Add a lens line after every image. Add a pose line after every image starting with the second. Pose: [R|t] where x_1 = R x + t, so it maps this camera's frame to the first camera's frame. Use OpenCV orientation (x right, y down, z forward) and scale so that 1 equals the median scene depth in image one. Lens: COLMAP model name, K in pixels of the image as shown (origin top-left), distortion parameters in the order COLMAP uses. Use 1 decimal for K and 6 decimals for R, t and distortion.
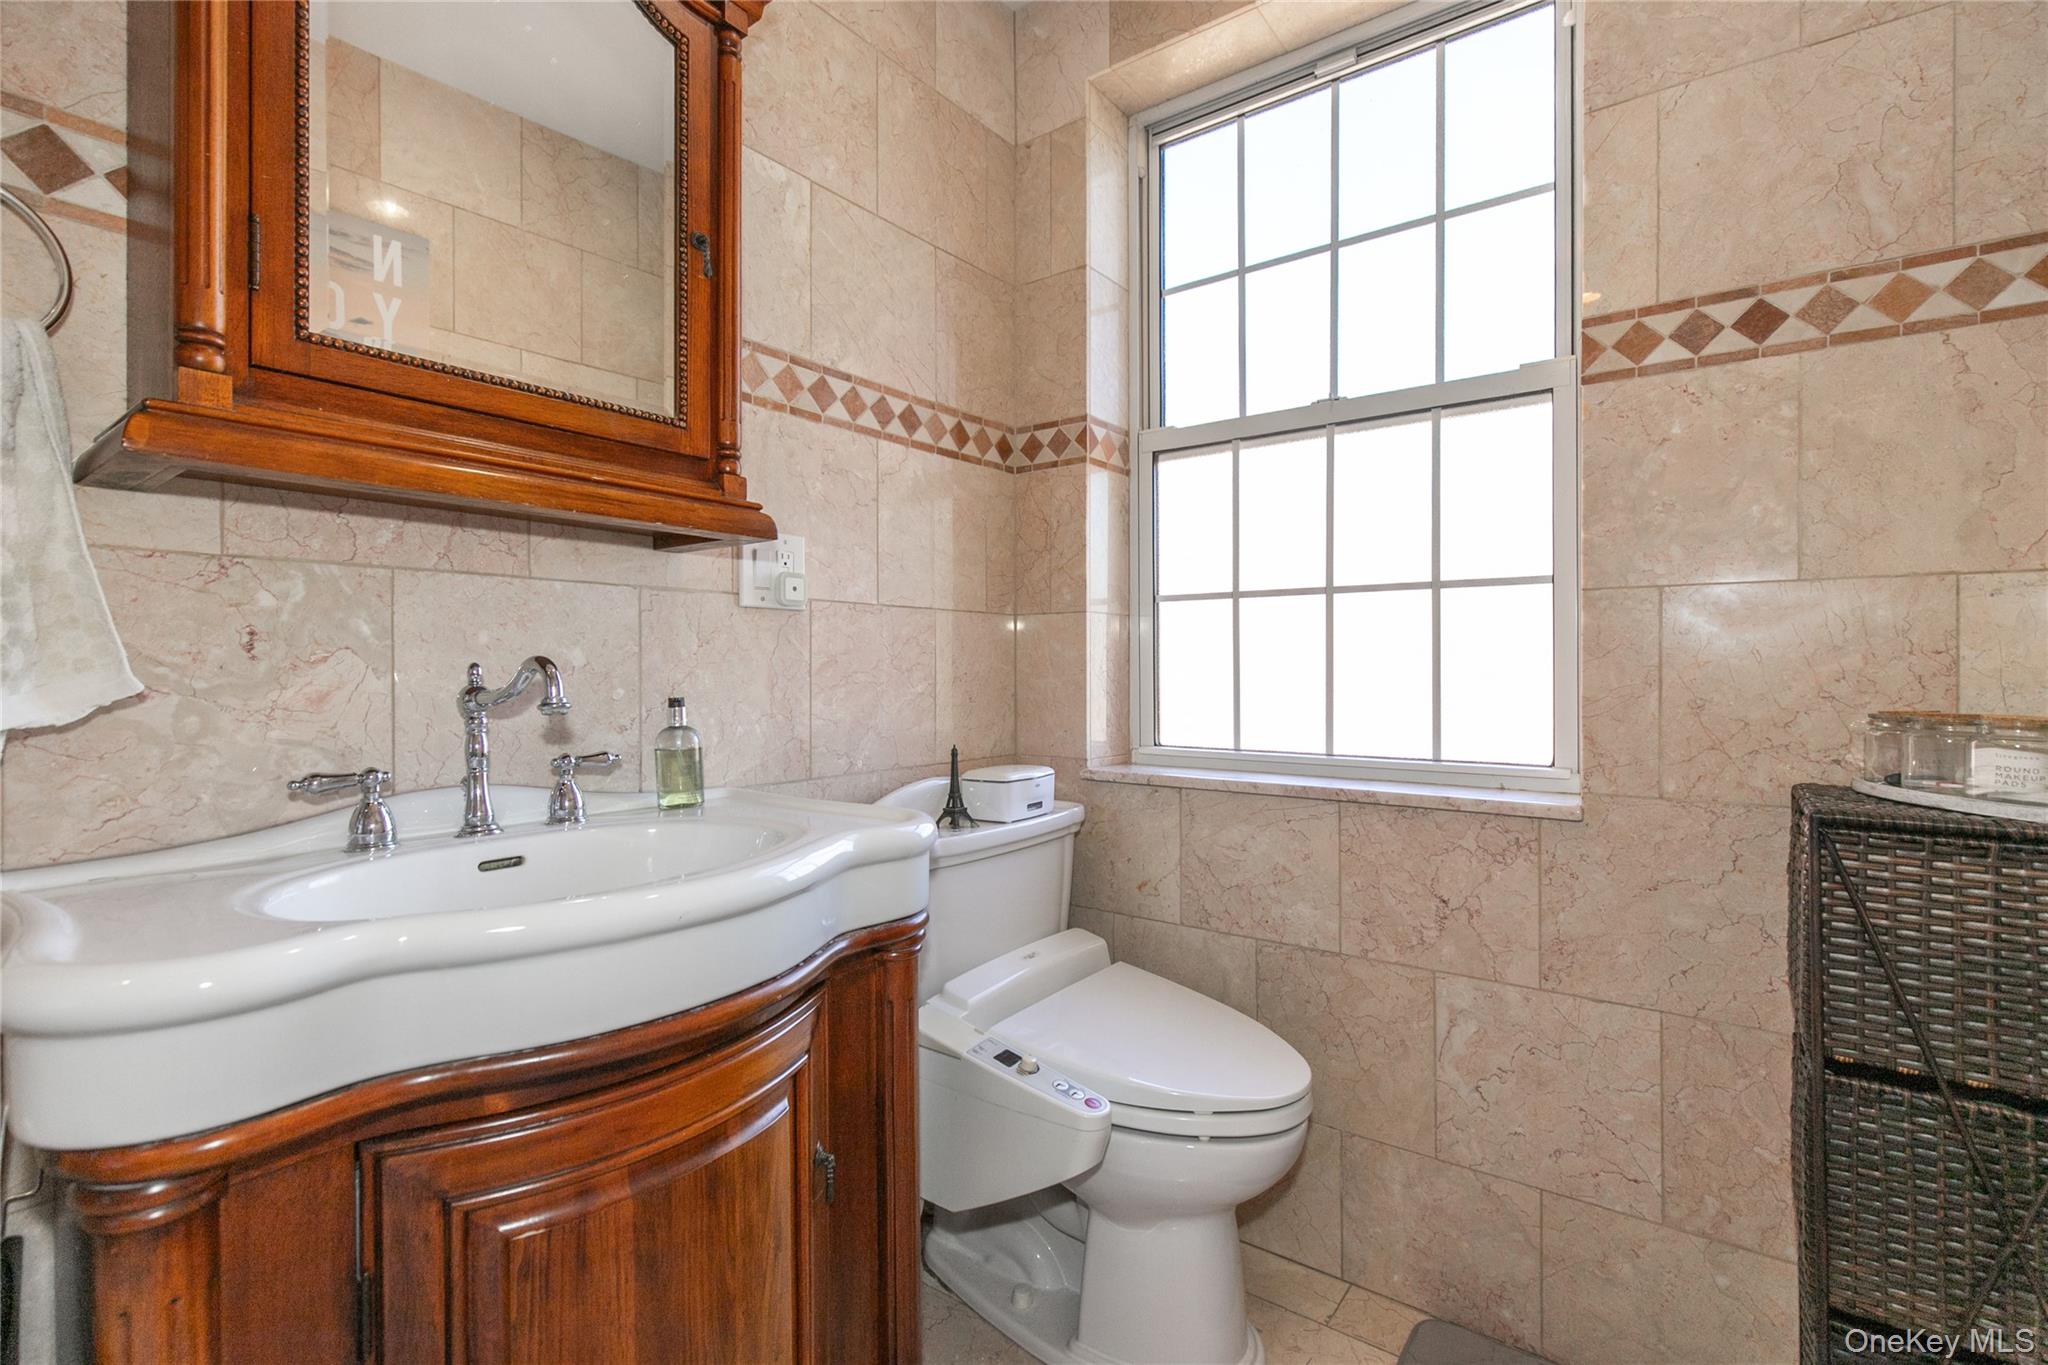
lens RADIAL K [[928.5, 0, 1030.5], [0, 928.5, 672.7], [0, 0, 1]] dist [0.004147, -0.000942]
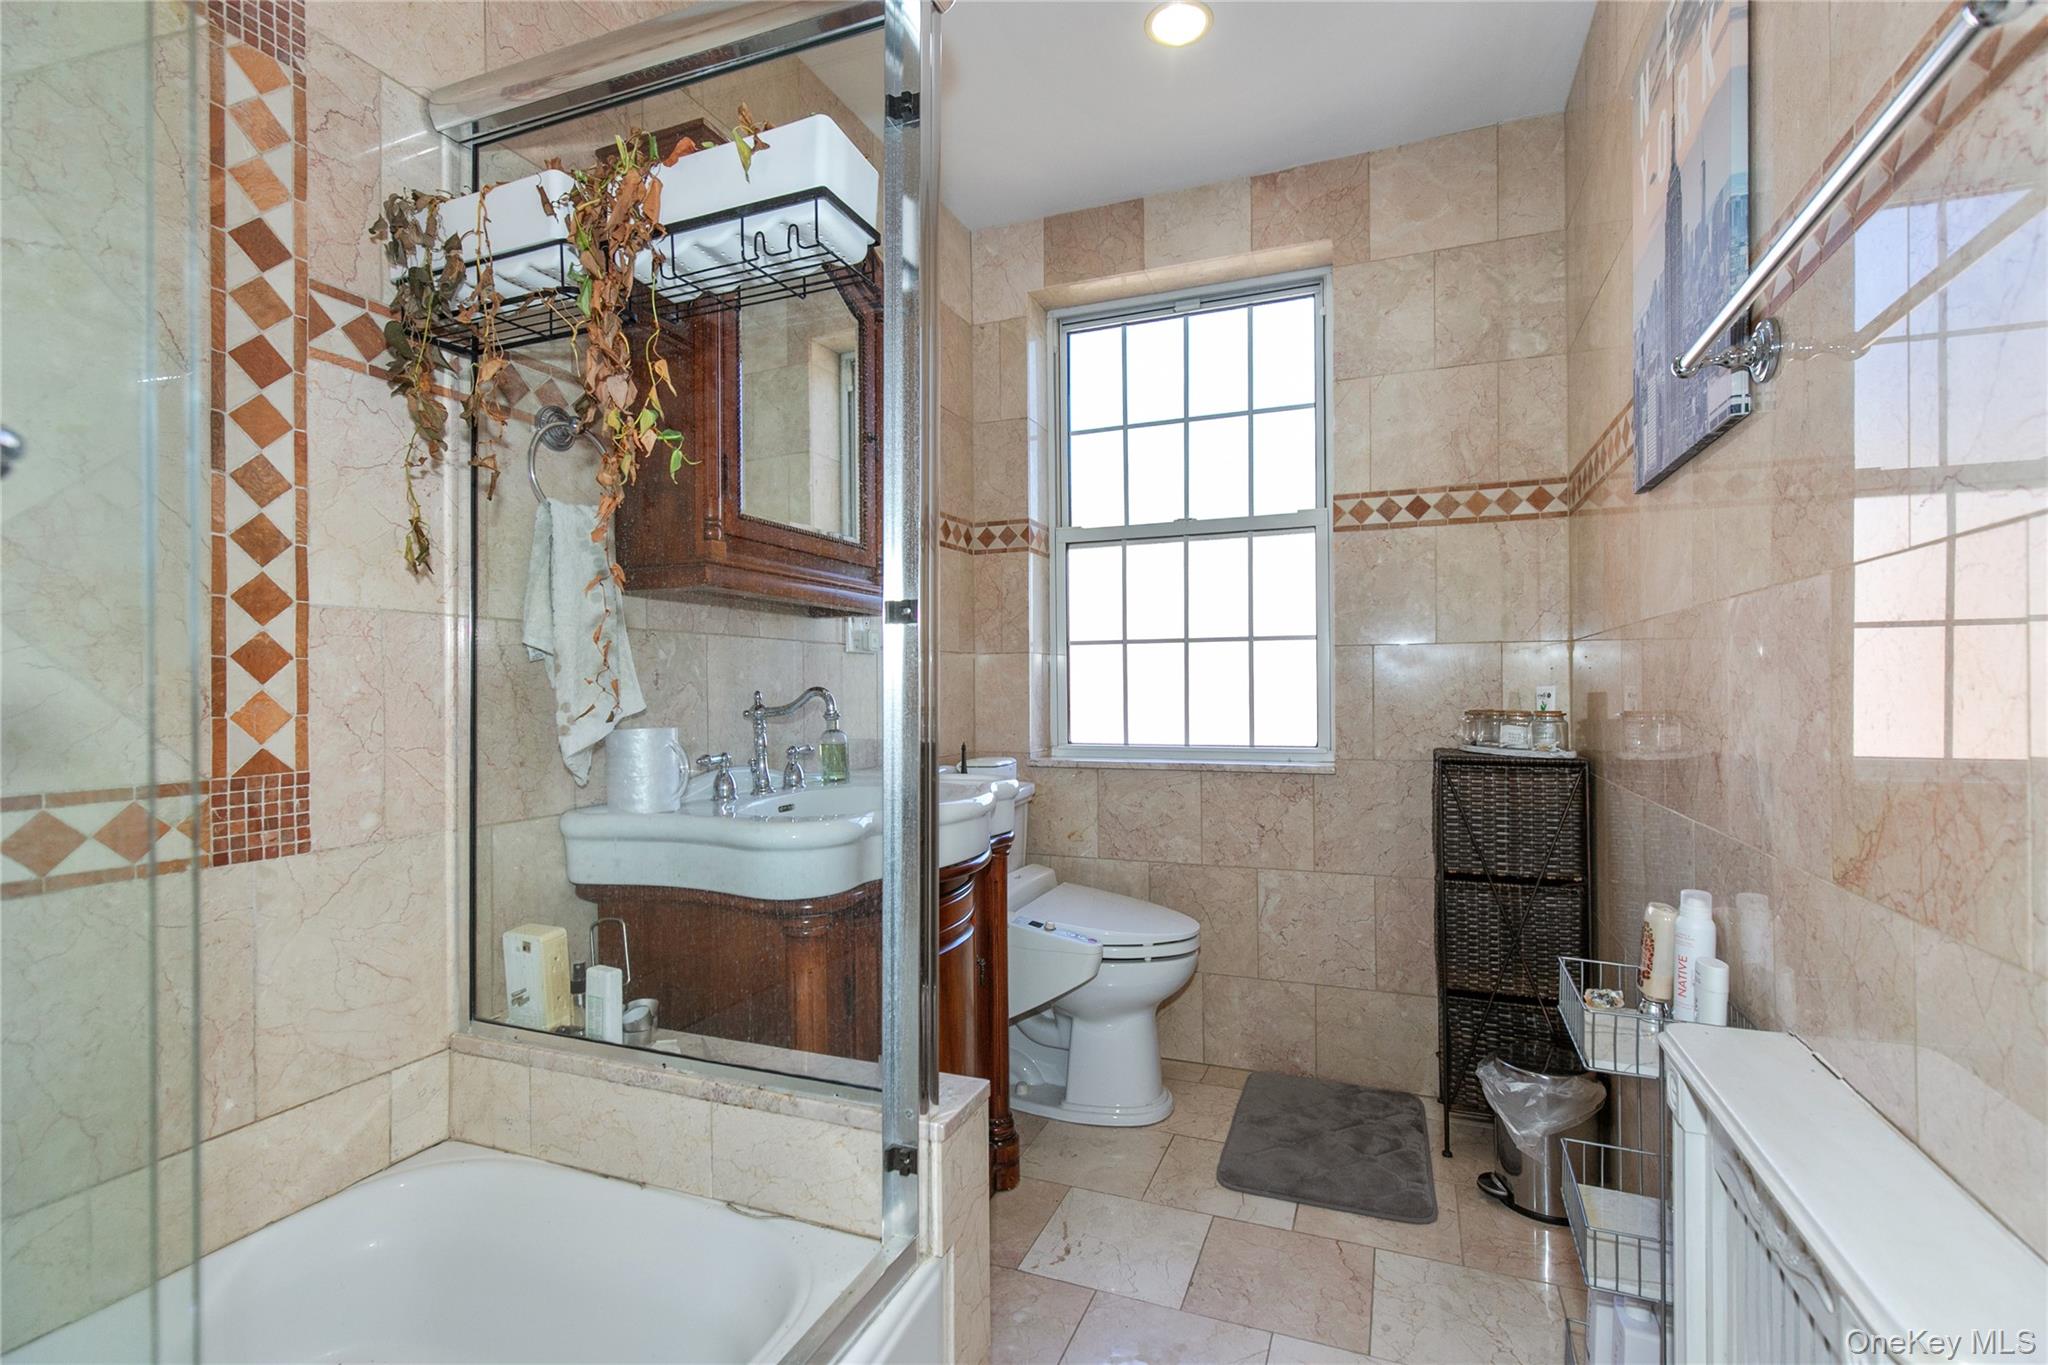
lens RADIAL K [[928.5, 0, 1030.9], [0, 928.5, 694.3], [0, 0, 1]] dist [0.004147, -0.000942]
pose [[0.966886, -0.007560, 0.255096, -0.415612], [0.007368, 0.999971, 0.001706, -0.002681], [-0.255101, 0.000230, 0.966914, -0.562624]]
